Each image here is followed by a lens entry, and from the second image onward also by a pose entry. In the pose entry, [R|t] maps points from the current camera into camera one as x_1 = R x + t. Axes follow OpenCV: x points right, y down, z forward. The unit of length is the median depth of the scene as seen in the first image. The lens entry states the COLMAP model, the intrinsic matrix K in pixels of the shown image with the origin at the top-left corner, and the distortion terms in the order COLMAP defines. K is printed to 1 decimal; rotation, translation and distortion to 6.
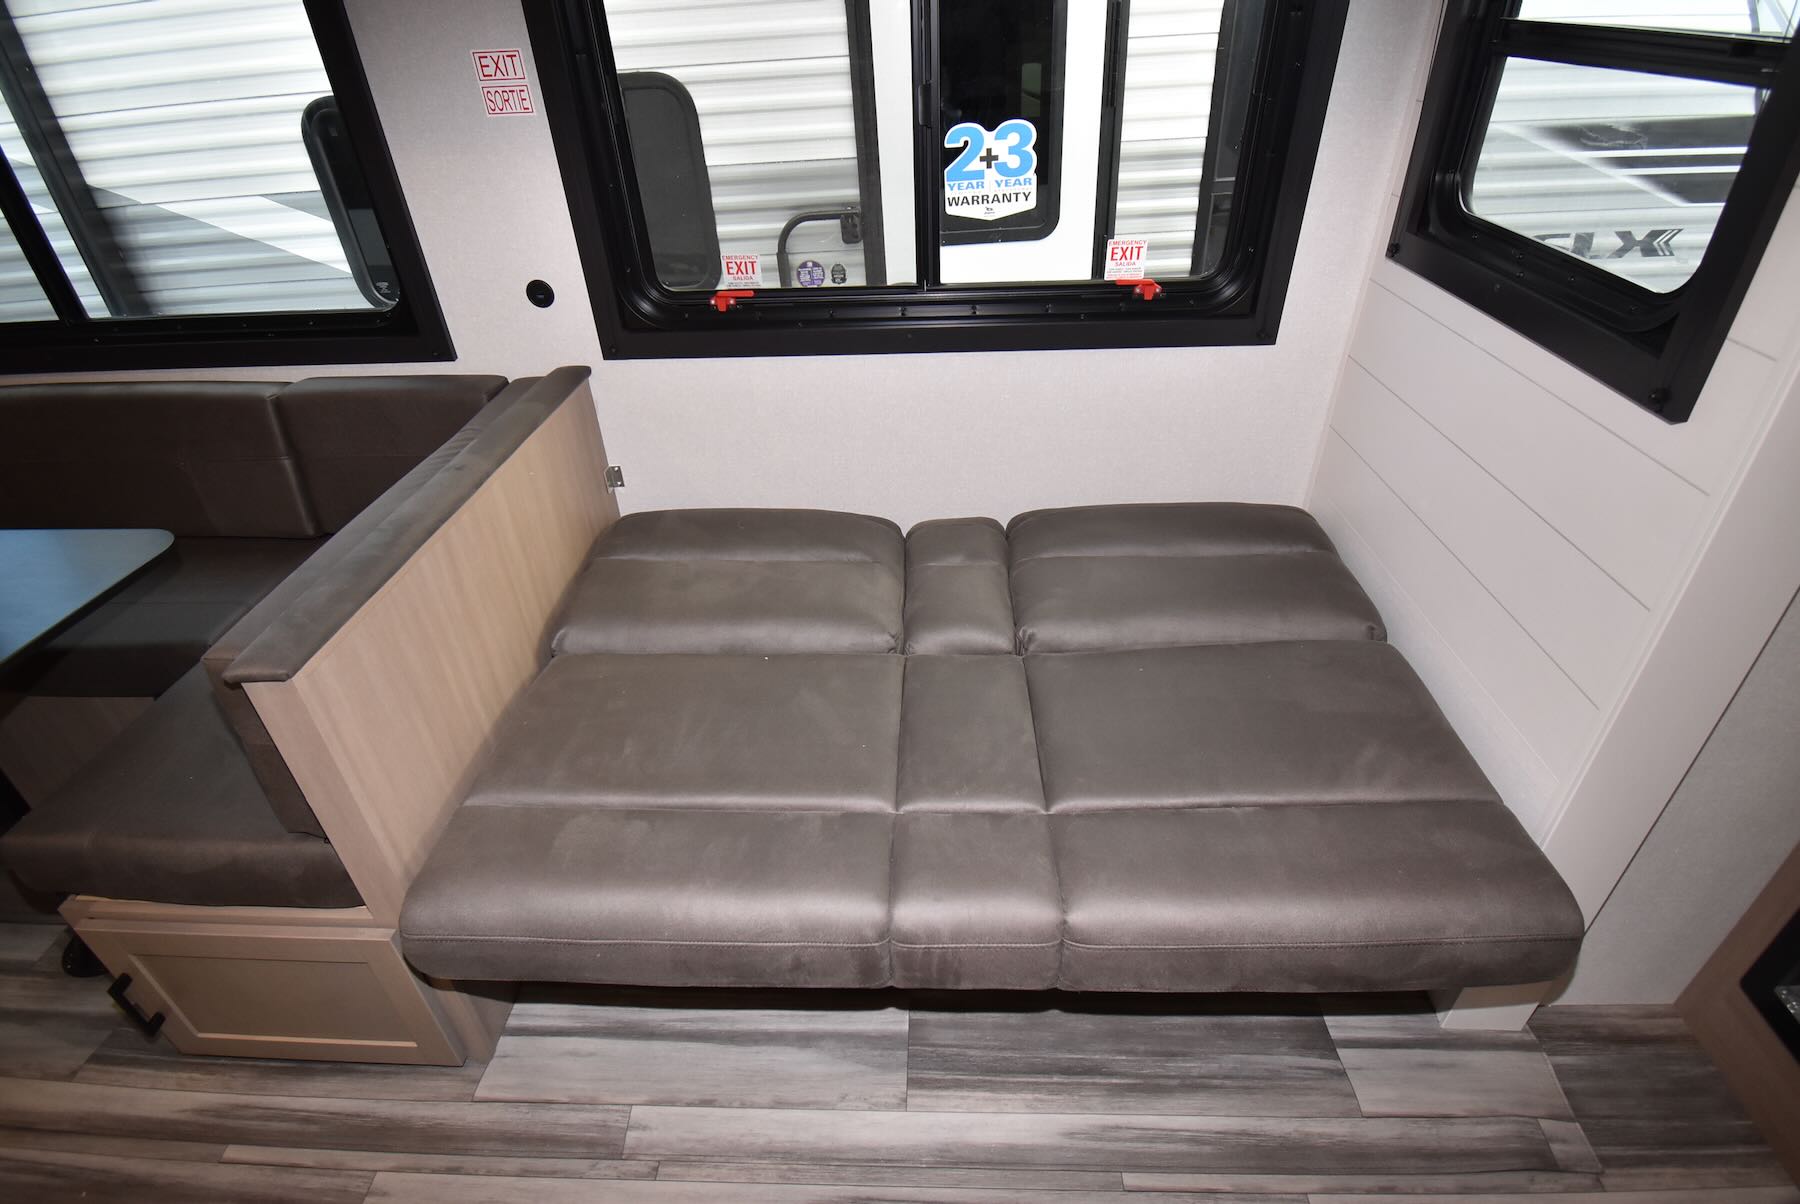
lens RADIAL K [[900.8, 0, 897.5], [0, 900.8, 598.8], [0, 0, 1]] dist [-0.001031, -0.010413]
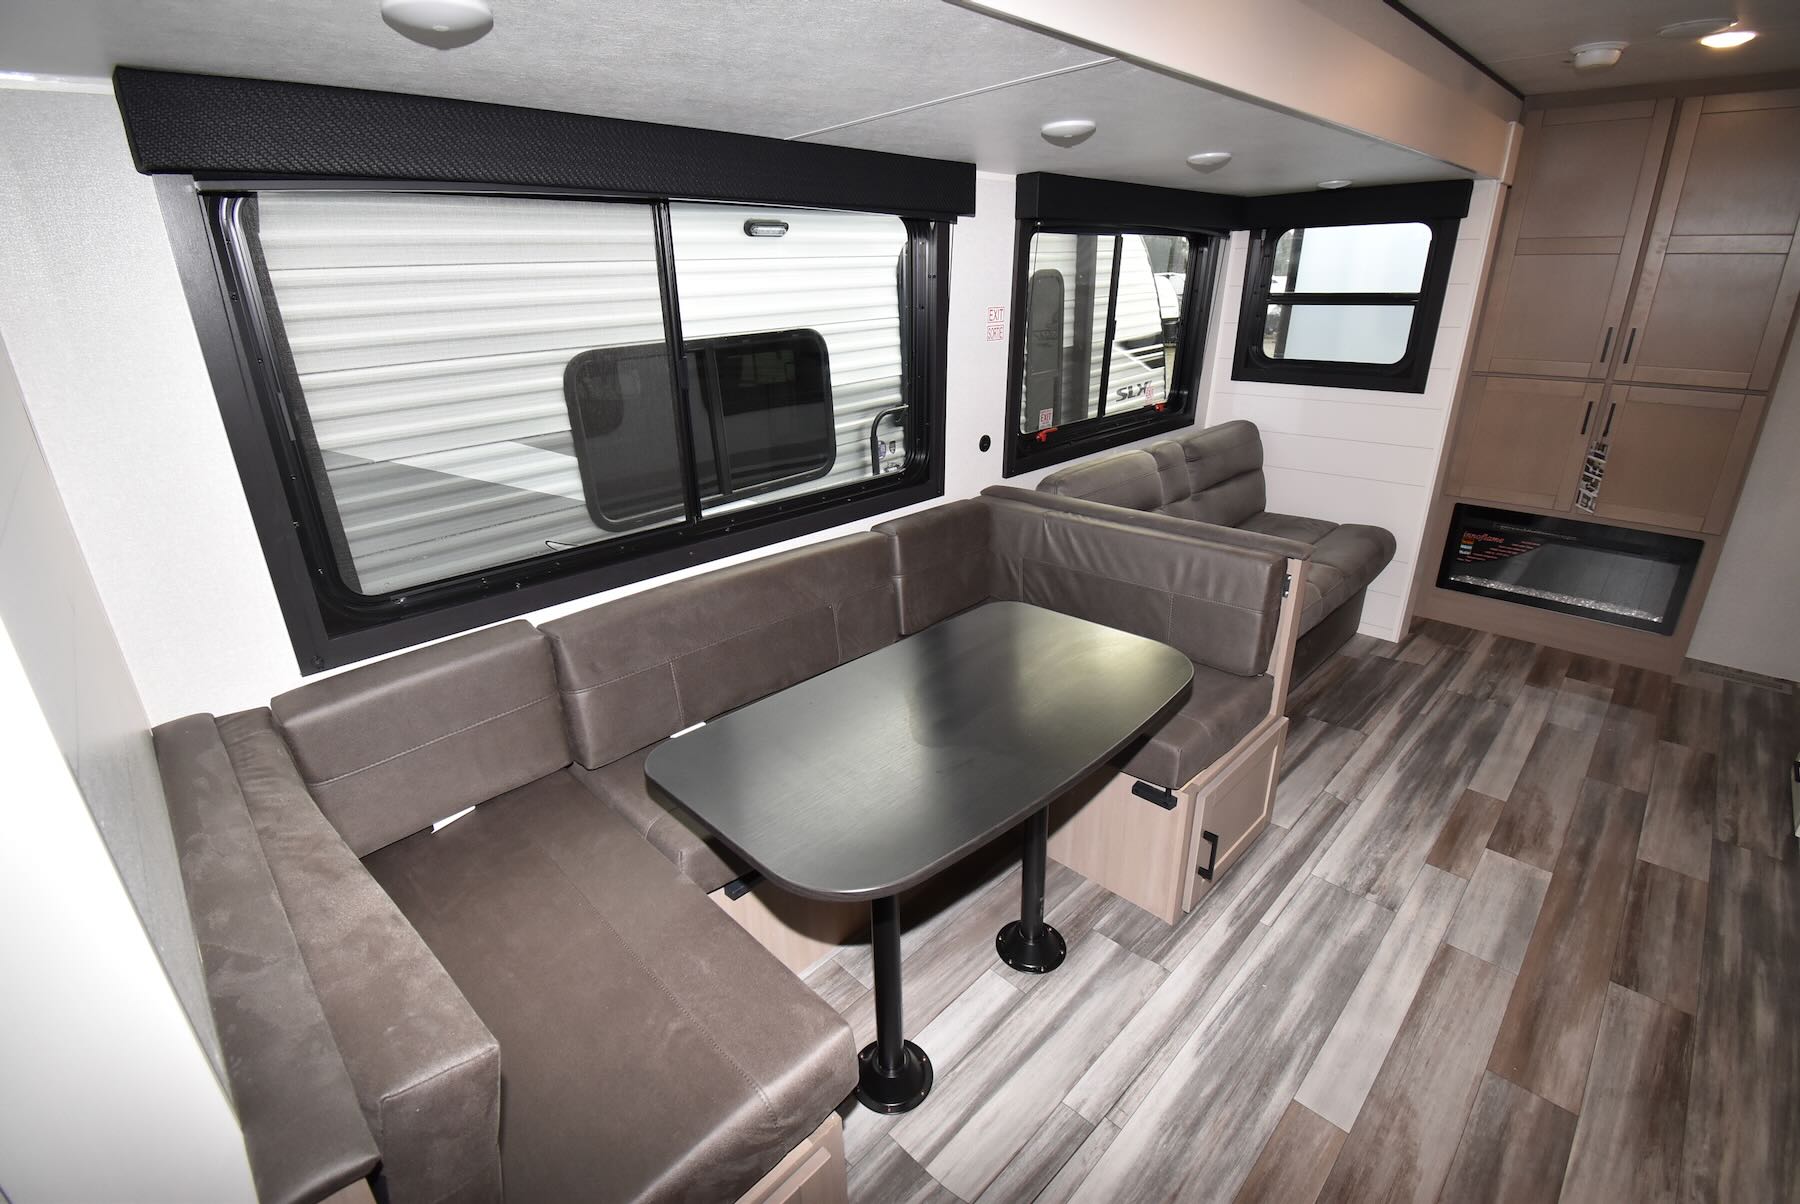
lens RADIAL K [[802.5, 0, 881.0], [0, 802.5, 598.9], [0, 0, 1]] dist [-0.004476, -0.010134]
pose [[0.676691, -0.250492, 0.692346, -1.150094], [0.404792, 0.912048, -0.065659, -0.046111], [-0.615006, 0.324687, 0.718572, 0.122168]]
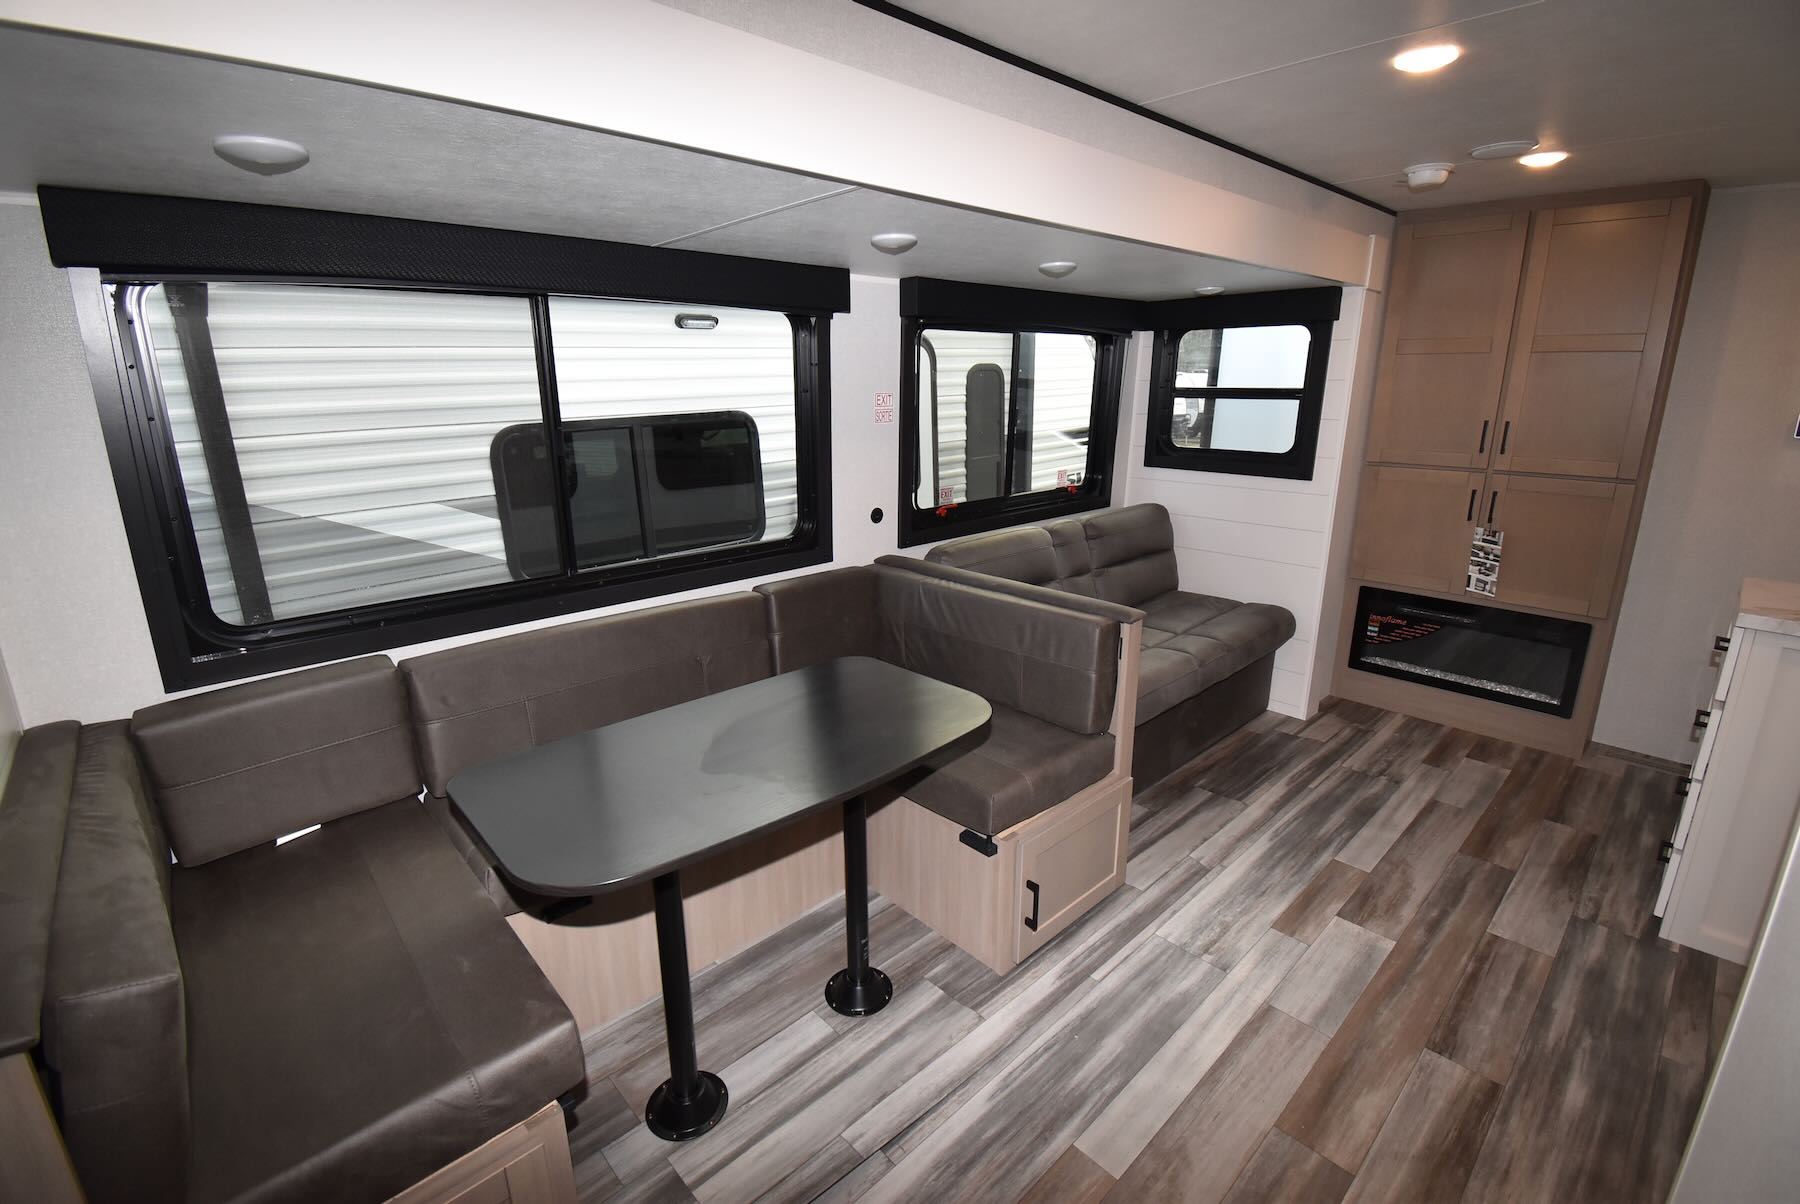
lens RADIAL K [[802.5, 0, 886.1], [0, 802.5, 594.8], [0, 0, 1]] dist [-0.004476, -0.010134]
pose [[0.699730, -0.155430, 0.697294, -1.076082], [0.378002, 0.908776, -0.176752, 0.059730], [-0.606212, 0.387257, 0.694651, -0.022169]]
